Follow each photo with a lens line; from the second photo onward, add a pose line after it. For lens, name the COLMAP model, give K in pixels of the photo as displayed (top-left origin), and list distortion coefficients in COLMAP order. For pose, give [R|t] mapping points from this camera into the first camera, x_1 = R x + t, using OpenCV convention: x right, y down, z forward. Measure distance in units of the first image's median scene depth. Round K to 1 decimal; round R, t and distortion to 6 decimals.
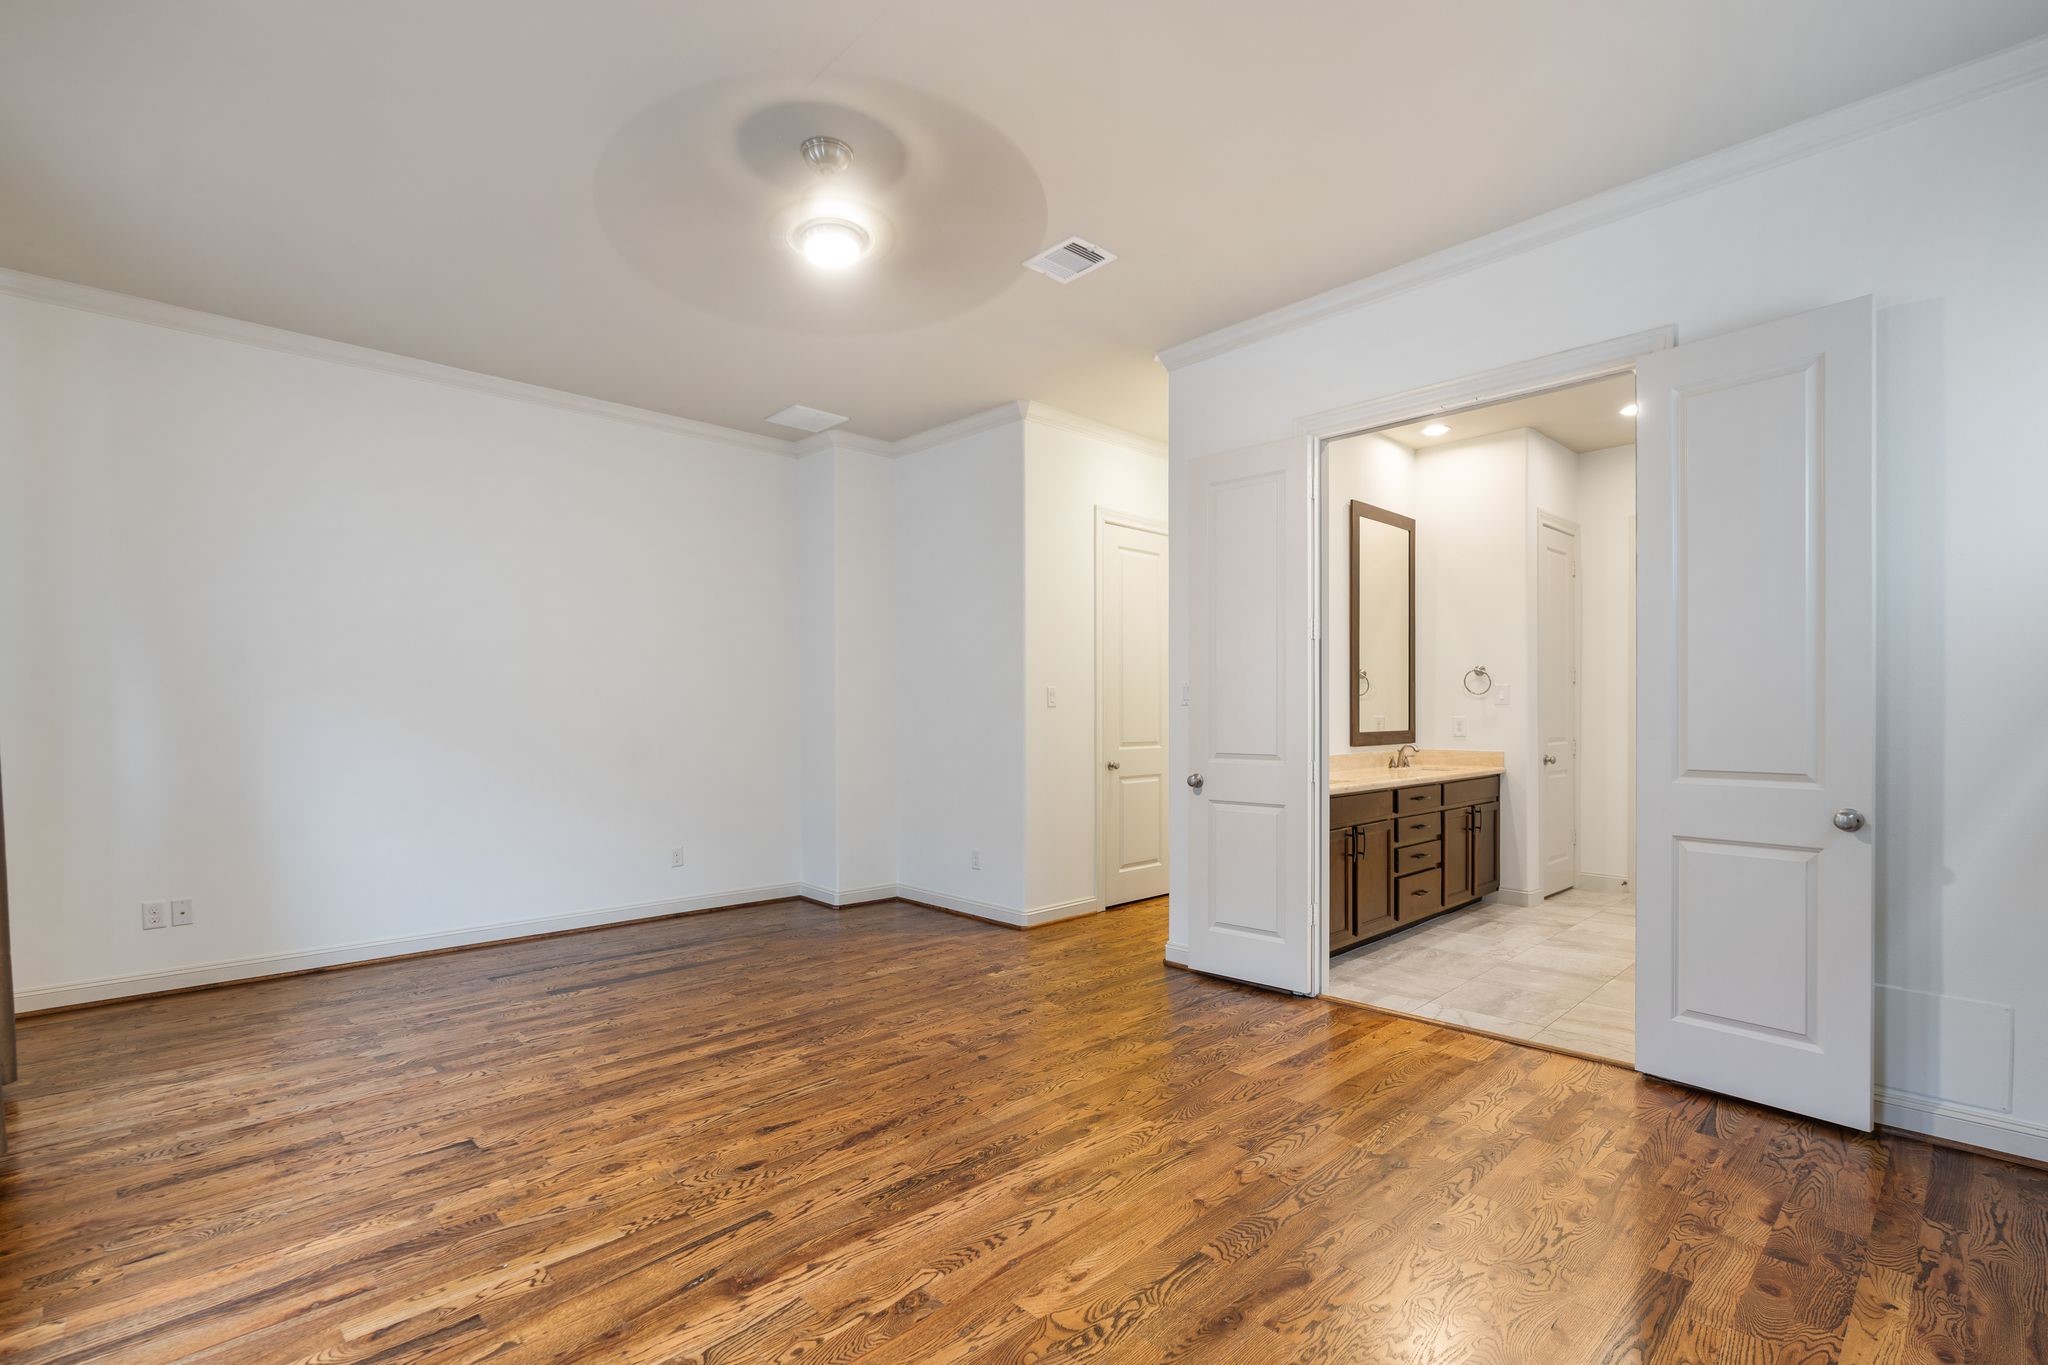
lens RADIAL K [[939.0, 0, 1024.6], [0, 939.0, 703.0], [0, 0, 1]] dist [-0.007699, 0.001233]
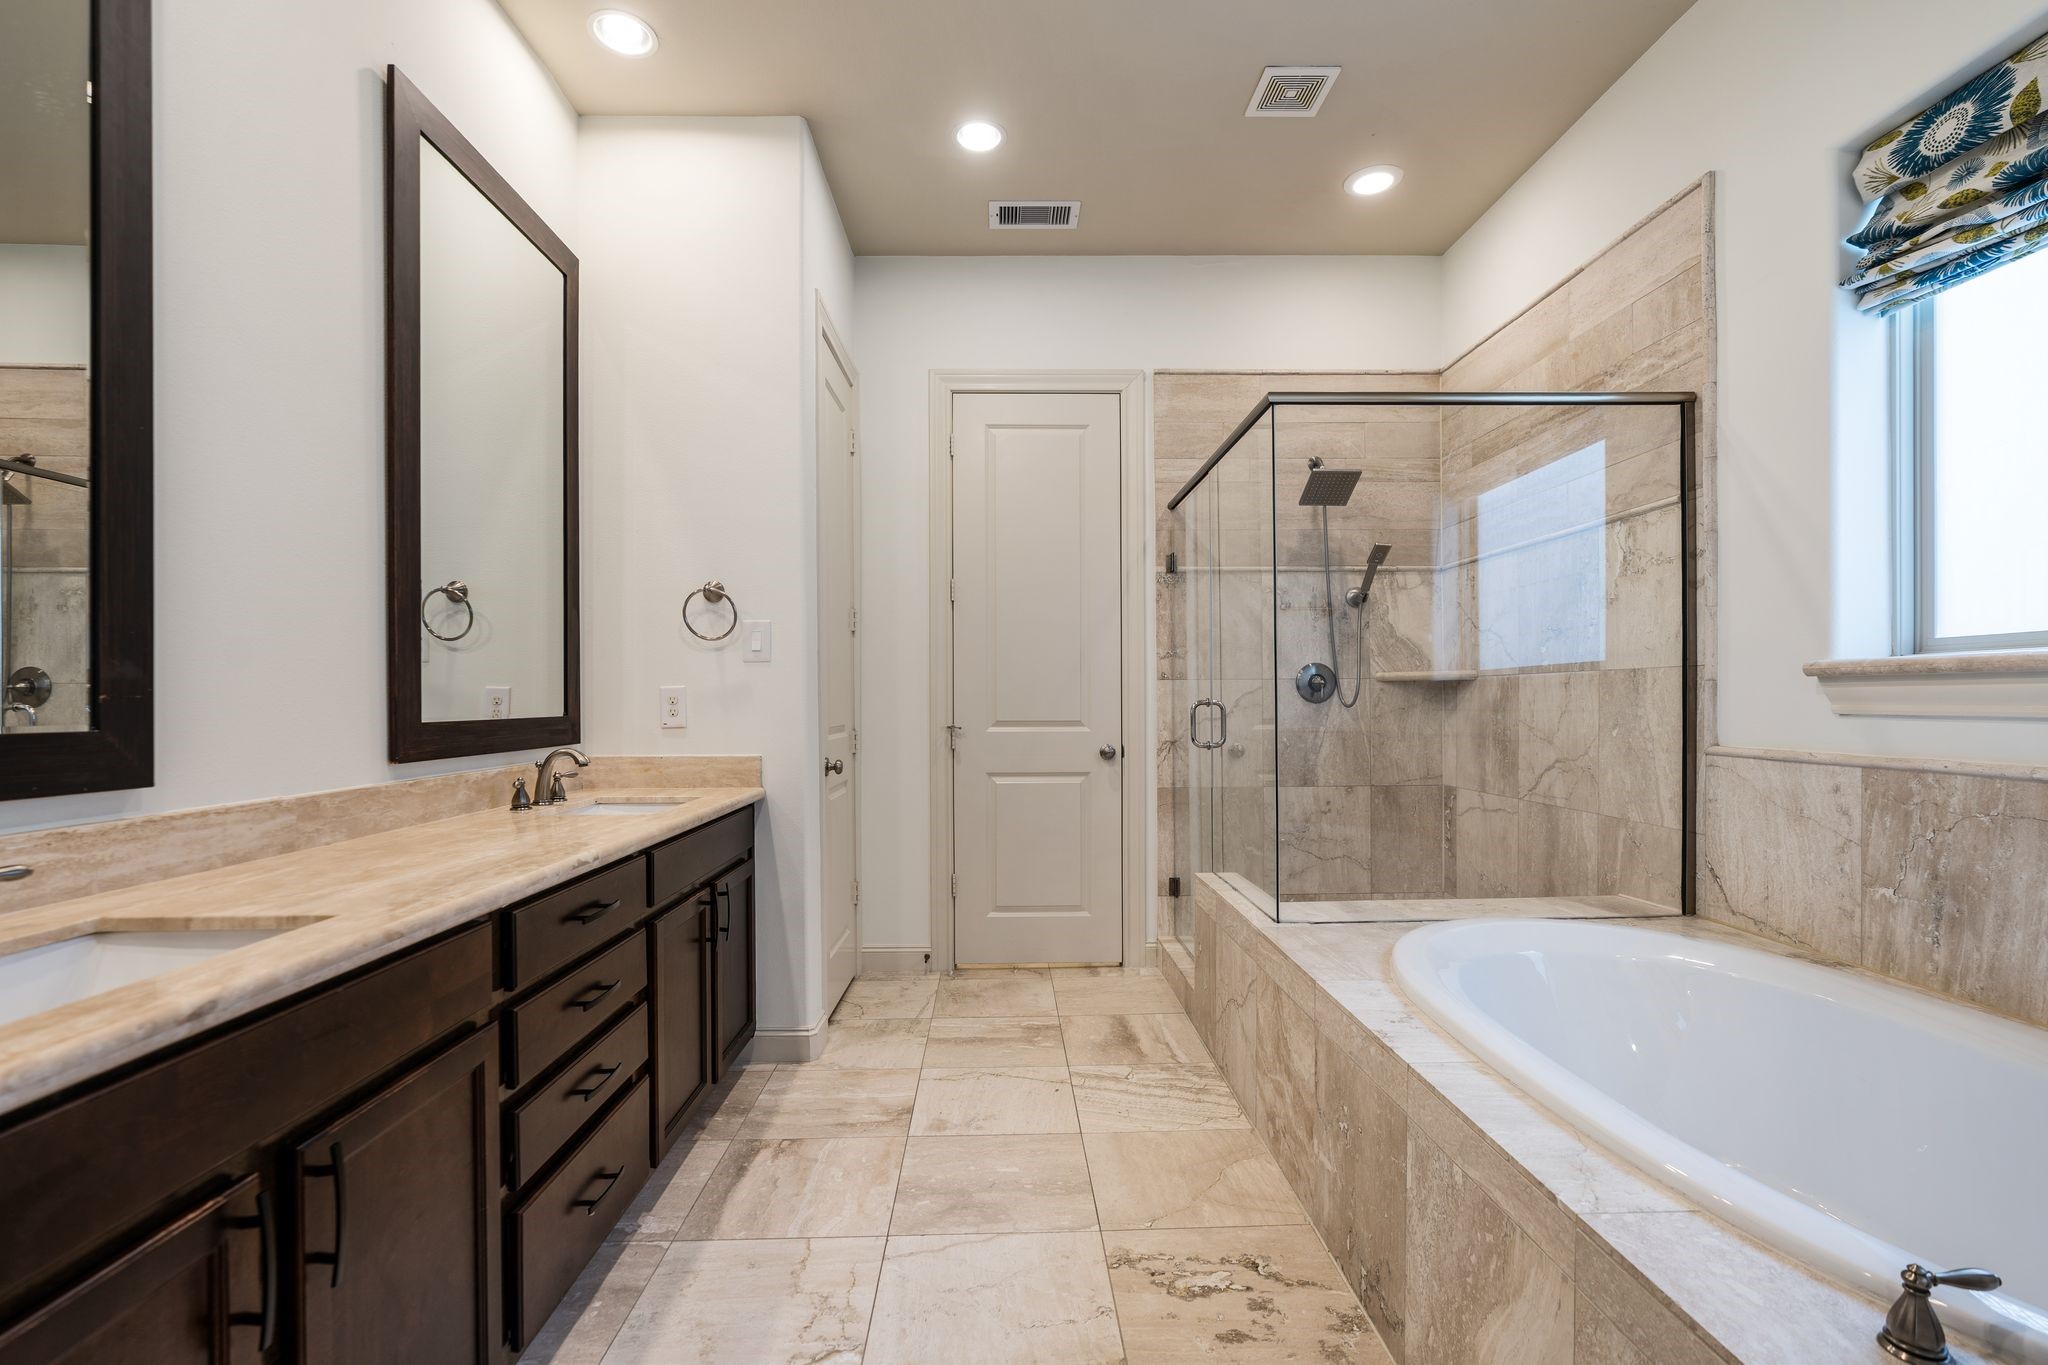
lens RADIAL K [[939.0, 0, 1024.6], [0, 939.0, 703.0], [0, 0, 1]] dist [-0.007699, 0.001233]
pose [[0.675178, -0.006265, 0.737628, 0.239899], [0.000808, 0.999970, 0.007753, 0.020524], [-0.737654, -0.004639, 0.675163, 0.564467]]
